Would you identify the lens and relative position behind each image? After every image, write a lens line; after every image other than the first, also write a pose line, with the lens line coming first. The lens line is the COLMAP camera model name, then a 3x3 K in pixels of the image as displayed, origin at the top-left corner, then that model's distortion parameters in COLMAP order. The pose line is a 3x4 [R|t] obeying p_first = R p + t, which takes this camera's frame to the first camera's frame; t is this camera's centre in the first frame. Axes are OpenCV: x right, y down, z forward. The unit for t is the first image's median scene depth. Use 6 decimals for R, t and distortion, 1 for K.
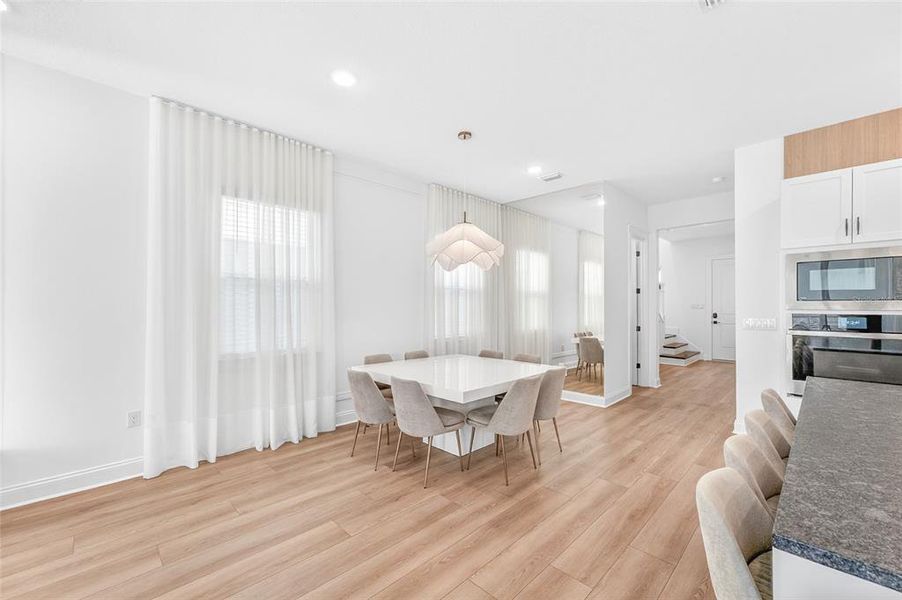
lens RADIAL K [[368.1, 0, 441.9], [0, 368.1, 304.5], [0, 0, 1]] dist [-0.010029, 0.002820]
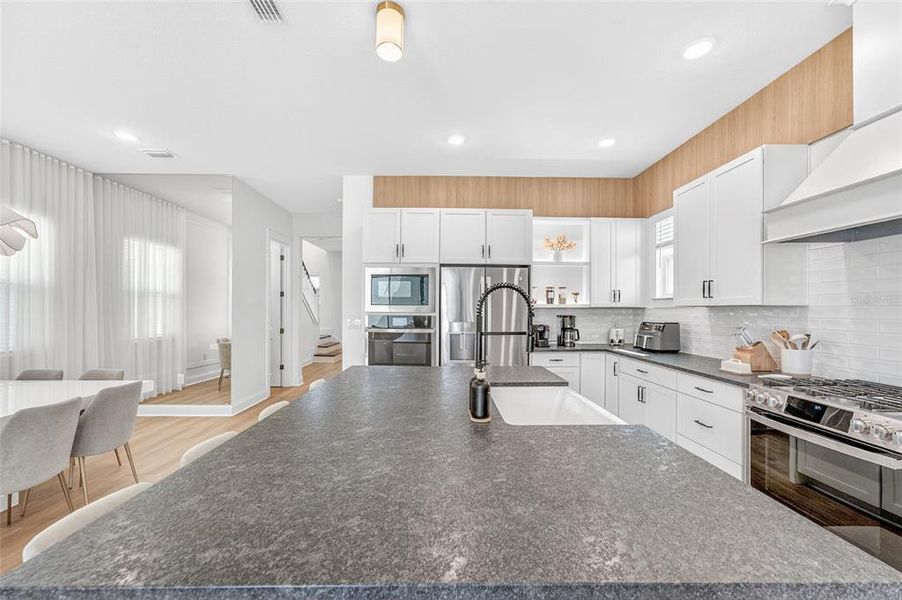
lens RADIAL K [[368.1, 0, 438.5], [0, 368.1, 311.0], [0, 0, 1]] dist [-0.010029, 0.002820]
pose [[0.692229, 0.000638, 0.721678, 0.177851], [-0.006738, 0.999962, 0.005579, 0.002791], [-0.721646, -0.008725, 0.692207, -0.045569]]
